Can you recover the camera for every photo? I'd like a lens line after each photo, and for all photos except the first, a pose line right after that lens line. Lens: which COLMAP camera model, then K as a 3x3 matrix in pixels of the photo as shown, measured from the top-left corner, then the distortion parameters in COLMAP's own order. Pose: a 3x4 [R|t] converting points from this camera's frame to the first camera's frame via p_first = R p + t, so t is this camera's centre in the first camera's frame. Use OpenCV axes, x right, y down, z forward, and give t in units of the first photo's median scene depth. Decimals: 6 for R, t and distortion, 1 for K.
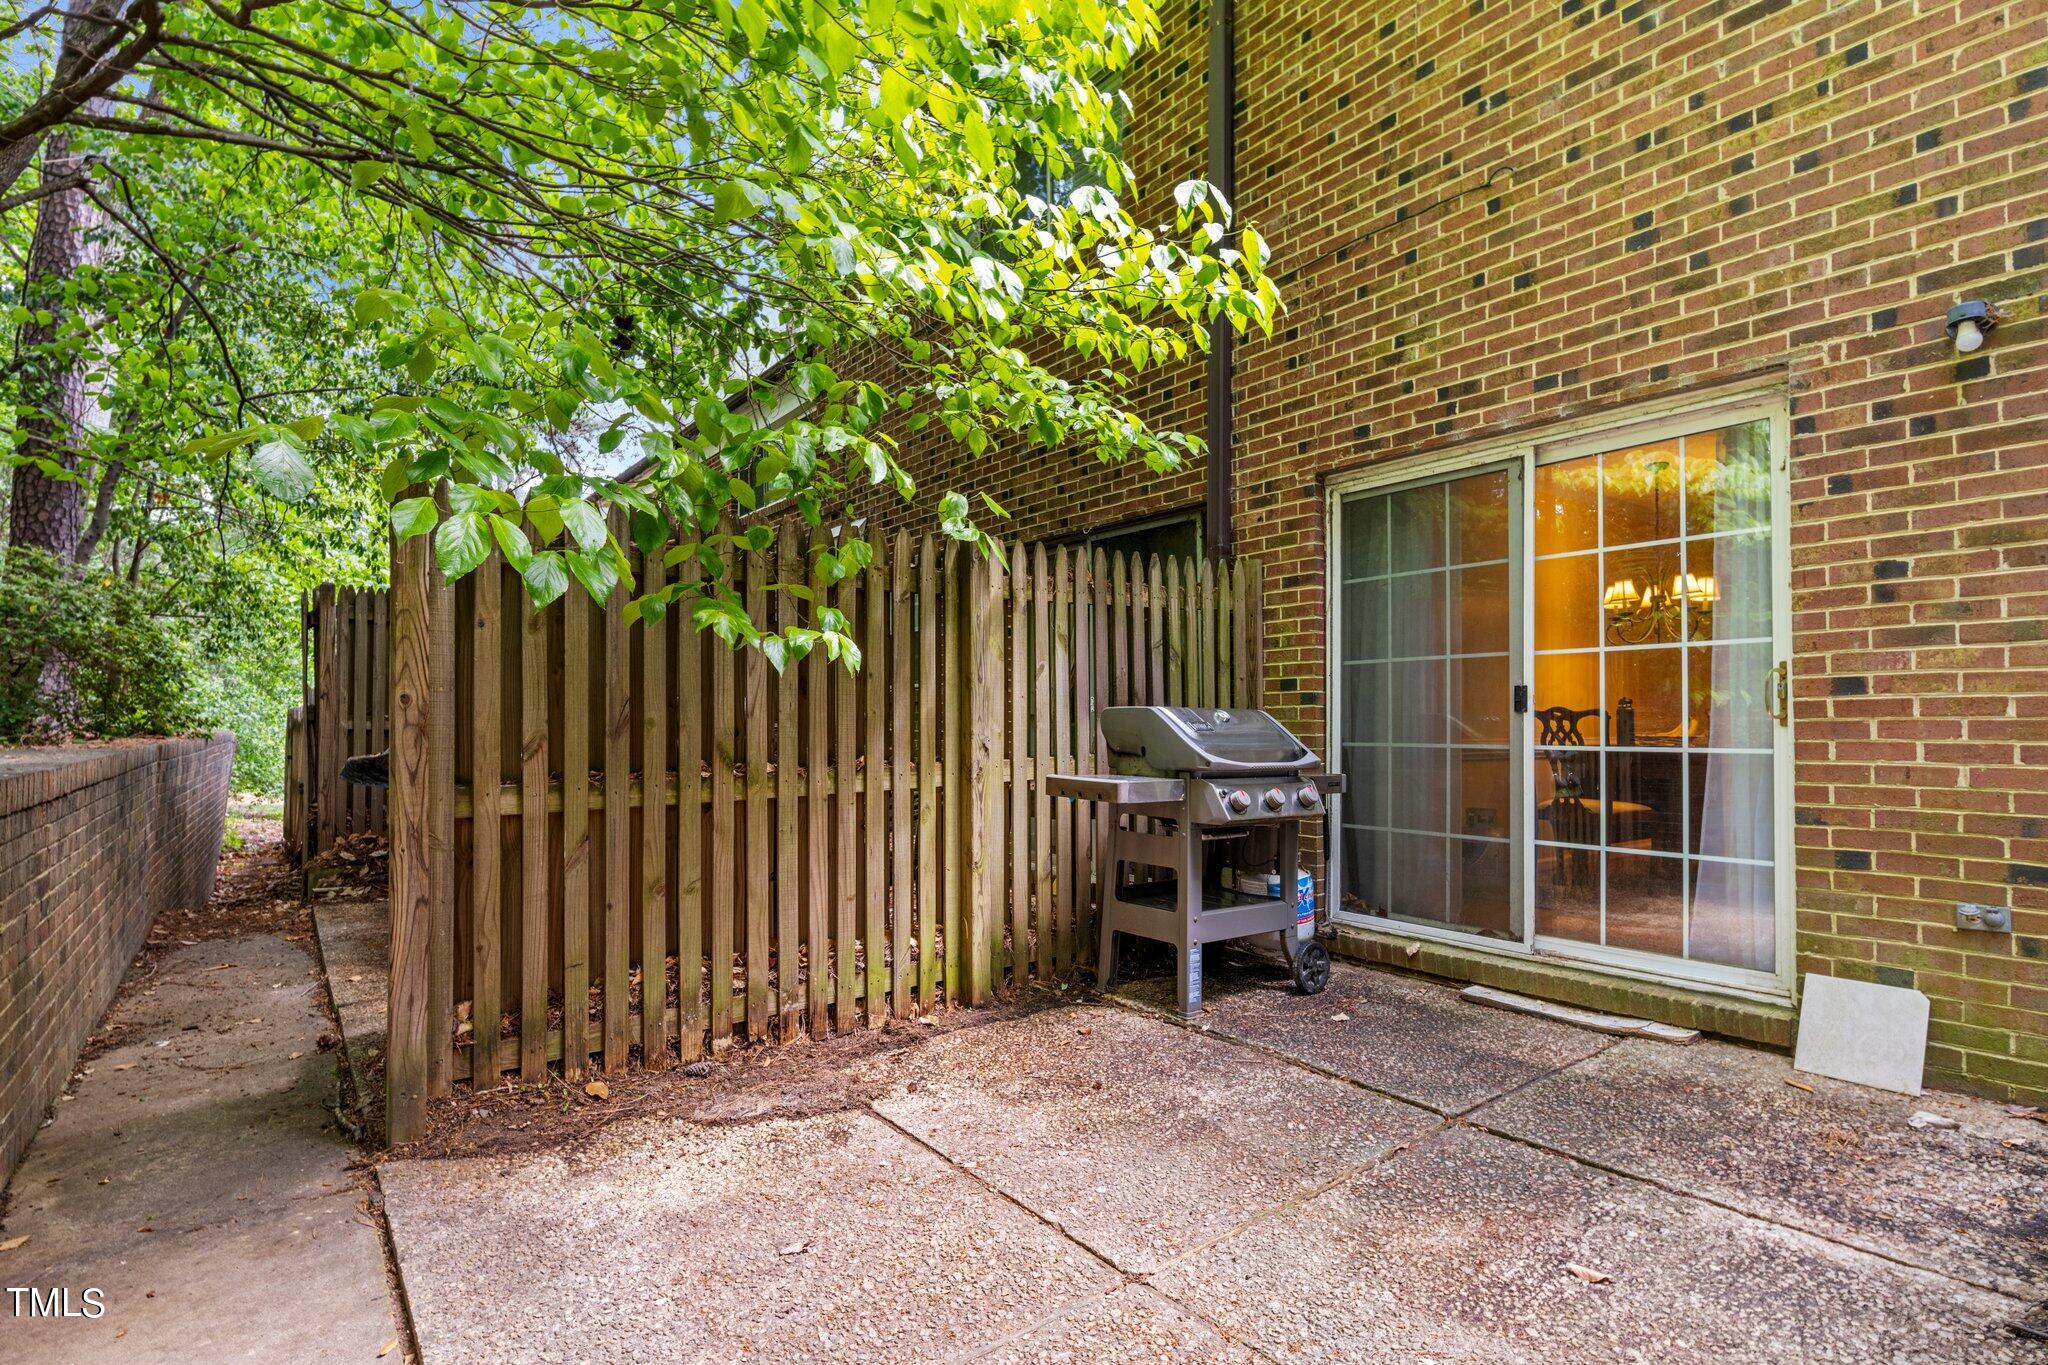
lens RADIAL K [[987.0, 0, 1023.8], [0, 987.0, 694.5], [0, 0, 1]] dist [0.002691, 0.000260]
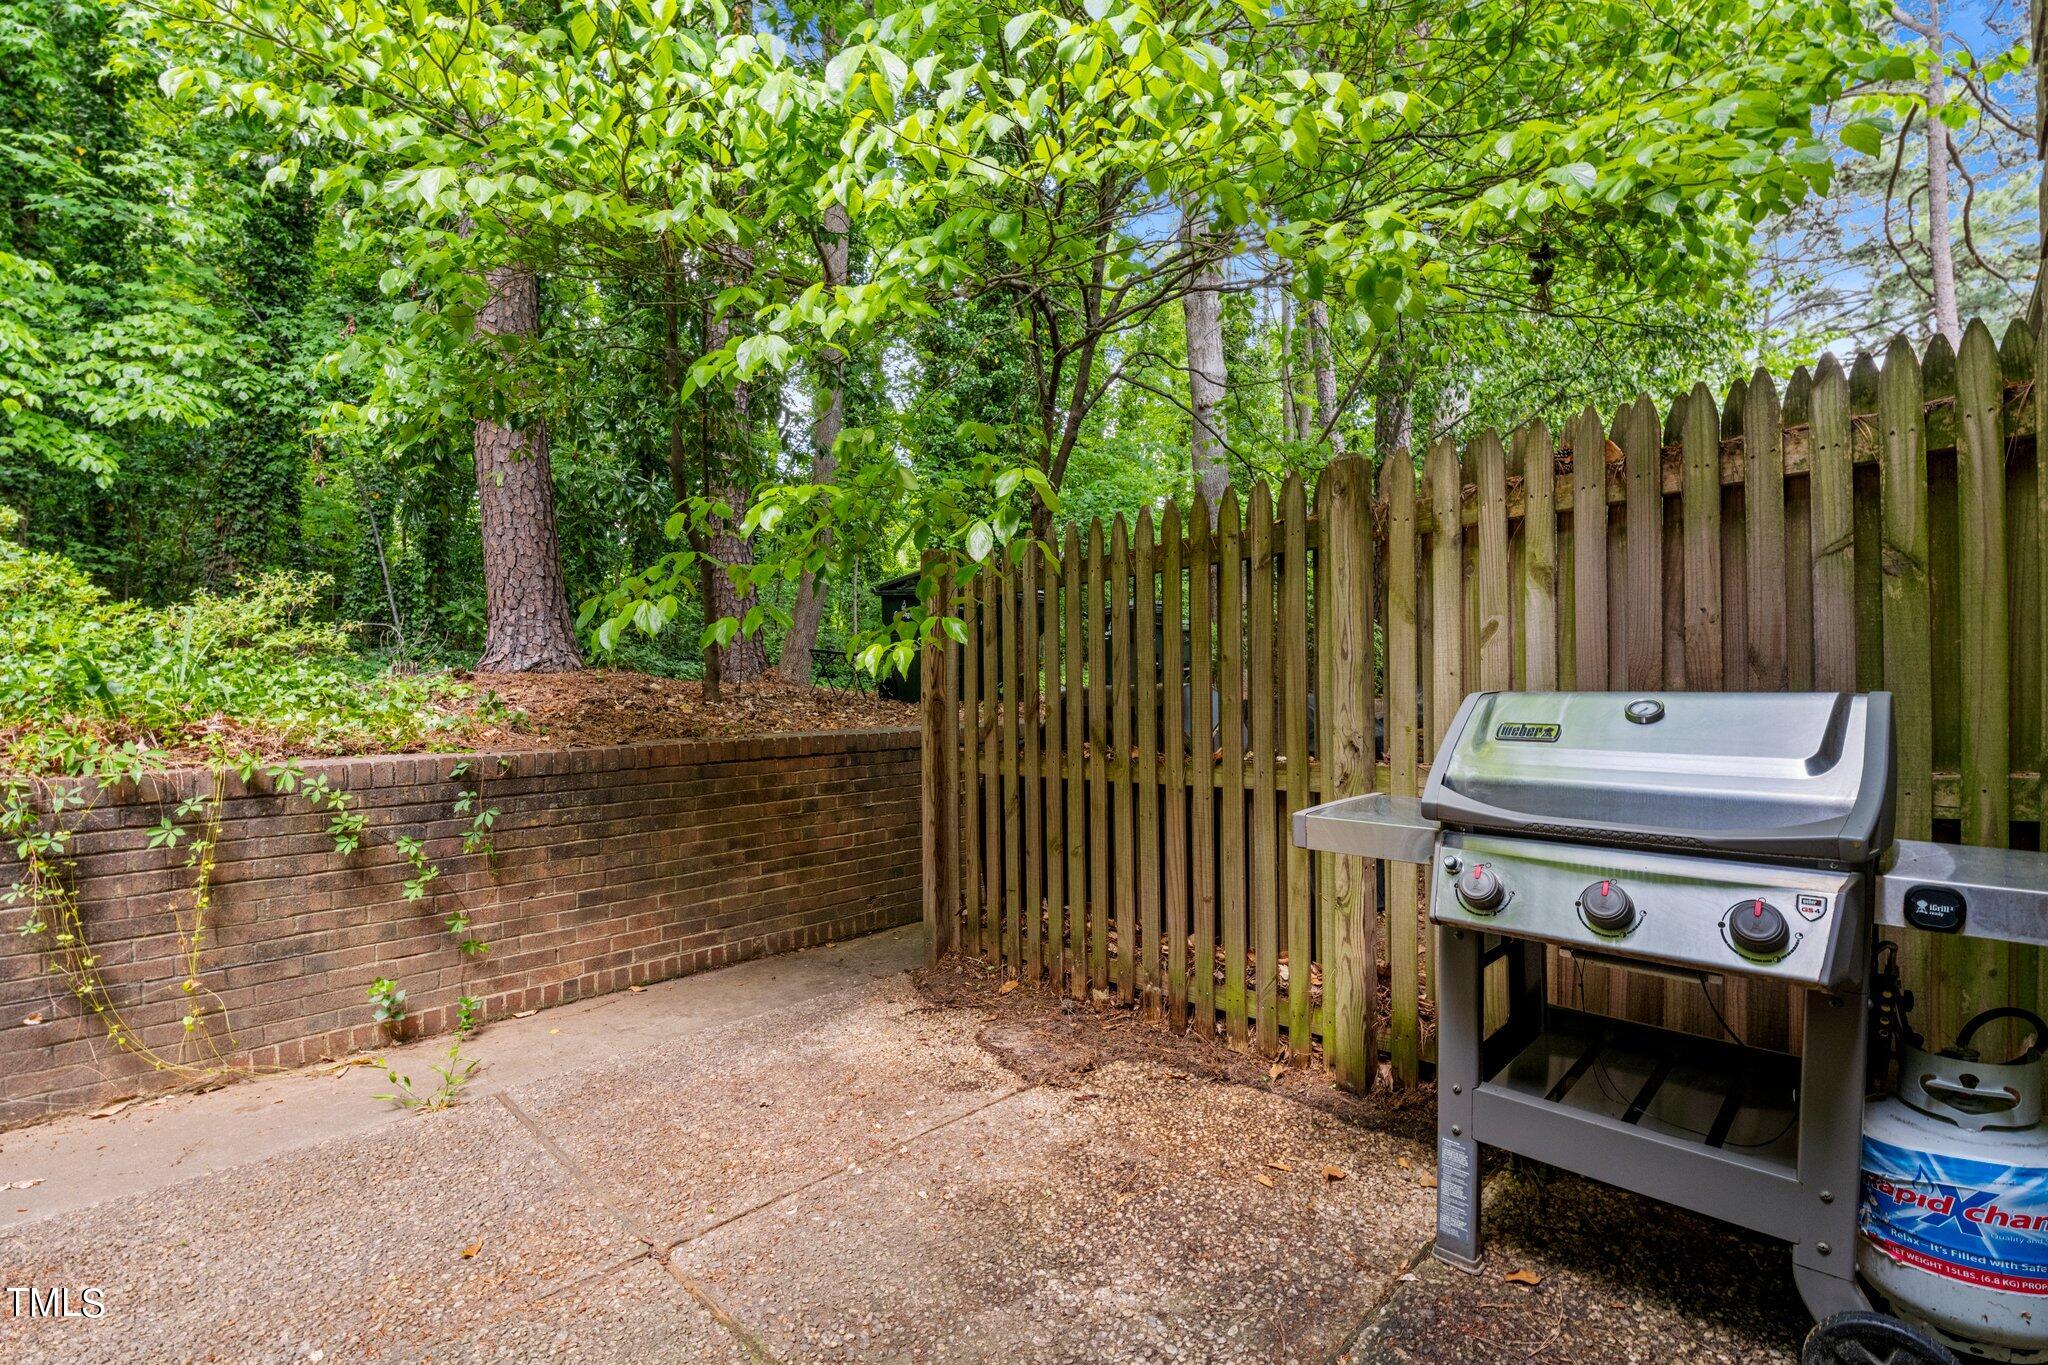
lens RADIAL K [[895.5, 0, 1027.0], [0, 895.5, 686.6], [0, 0, 1]] dist [0.003410, -0.003015]
pose [[0.149216, -0.004199, -0.988796, 0.750337], [0.047530, 0.998866, 0.002930, -0.005905], [0.987662, -0.047435, 0.149246, 0.843940]]
